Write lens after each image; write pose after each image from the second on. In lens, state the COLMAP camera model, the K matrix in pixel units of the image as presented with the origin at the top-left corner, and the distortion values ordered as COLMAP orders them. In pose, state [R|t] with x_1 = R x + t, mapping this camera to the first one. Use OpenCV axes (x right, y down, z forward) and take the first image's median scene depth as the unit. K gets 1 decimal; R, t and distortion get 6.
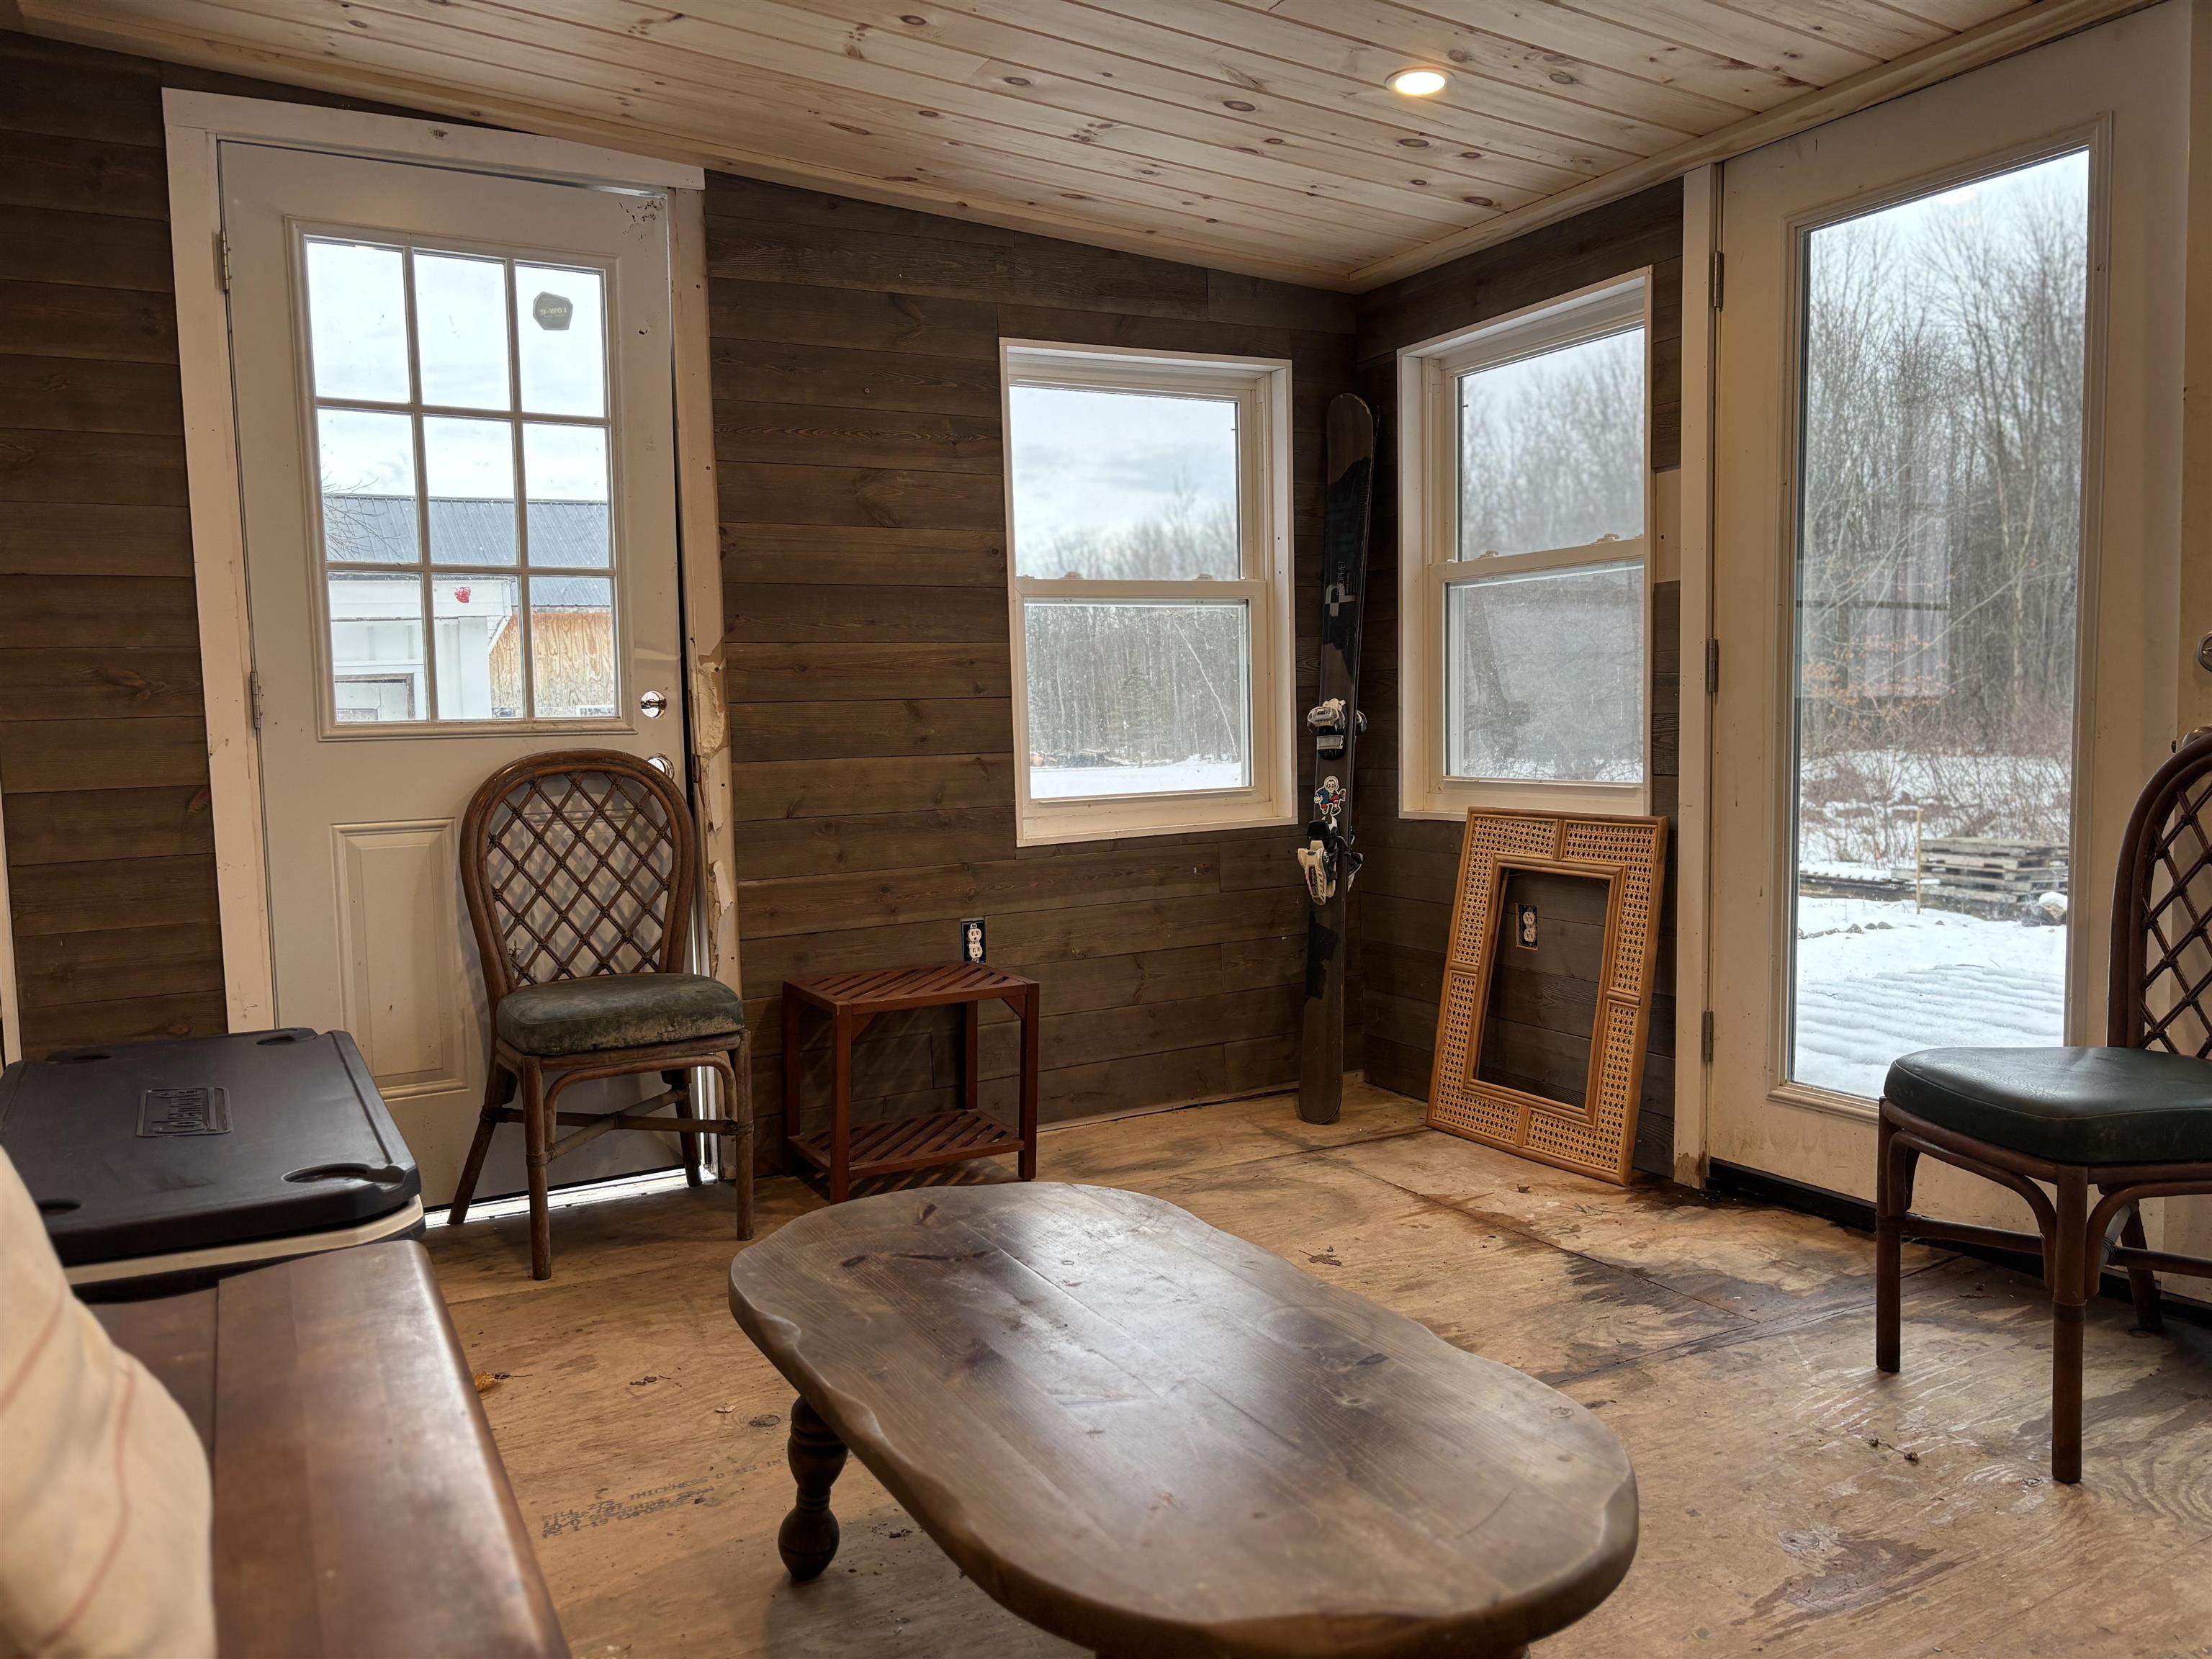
lens RADIAL K [[1685.5, 0, 1106.0], [0, 1685.5, 829.5], [0, 0, 1]] dist [0.063433, -0.070969]
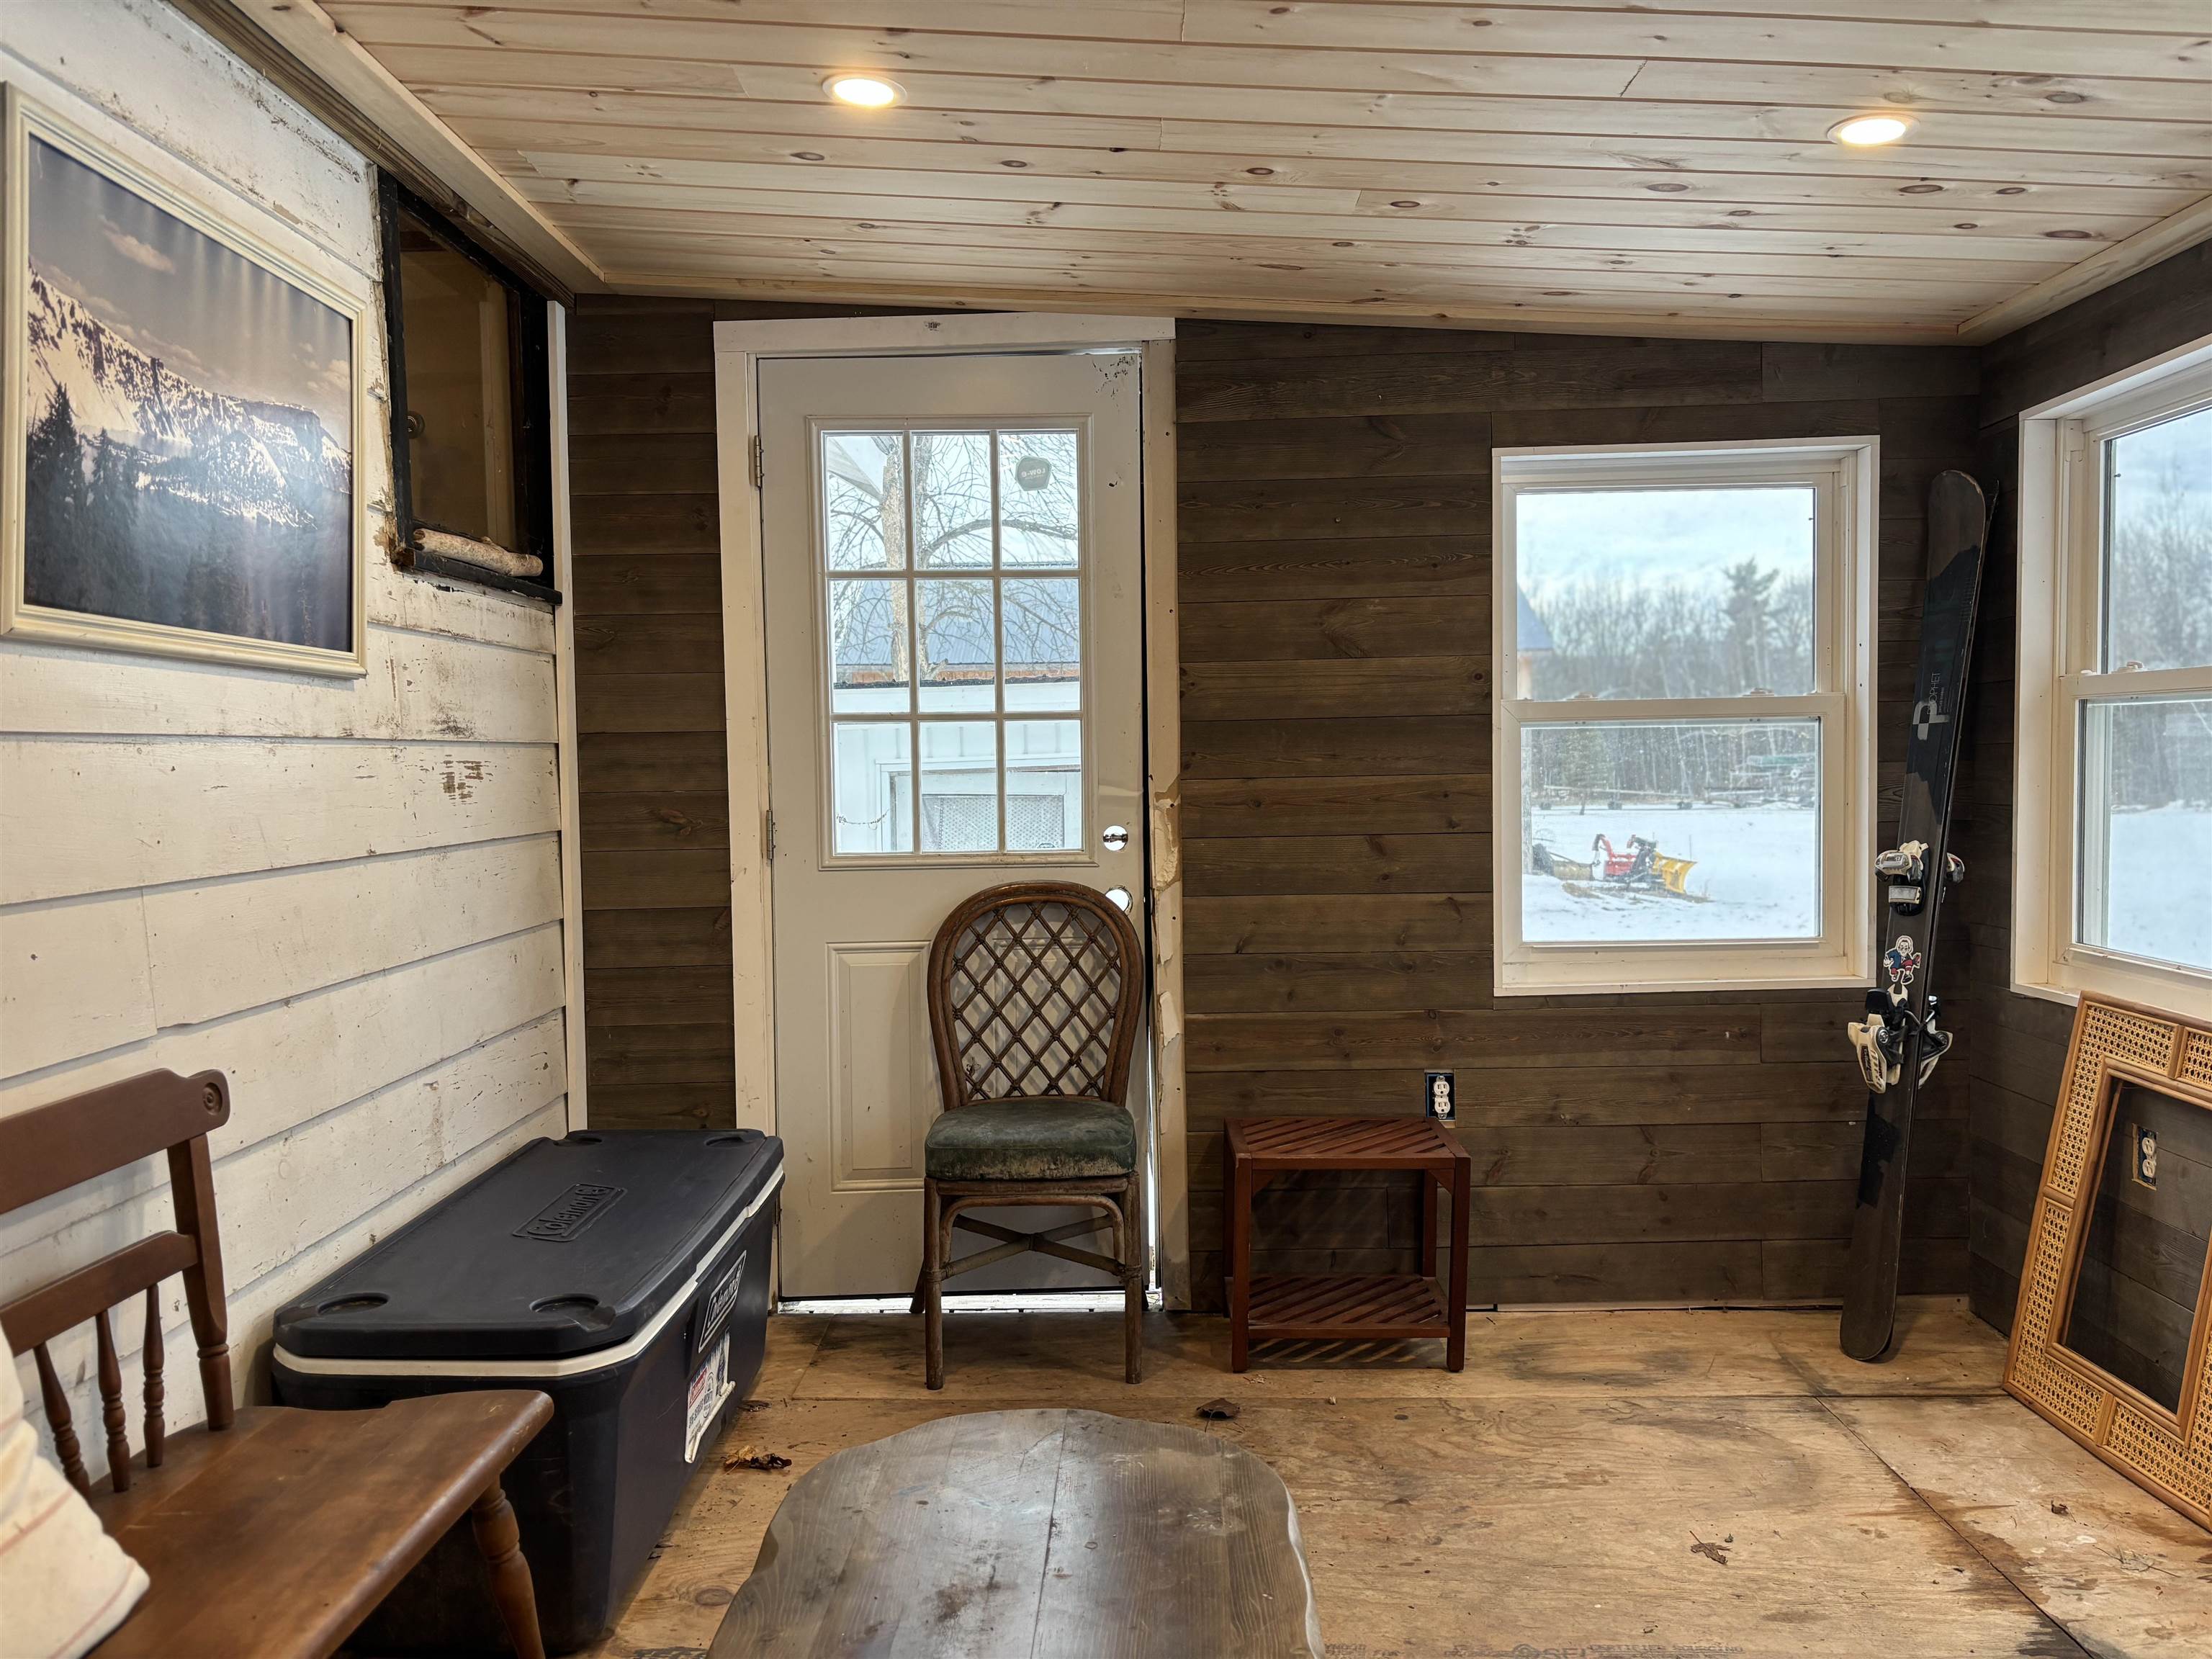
lens RADIAL K [[1685.5, 0, 1106.0], [0, 1685.5, 829.5], [0, 0, 1]] dist [0.063433, -0.070969]
pose [[0.868539, 0.031496, -0.494619, 0.234814], [-0.041891, 0.999073, -0.009941, -0.067736], [0.493847, 0.029355, 0.869053, 0.098780]]
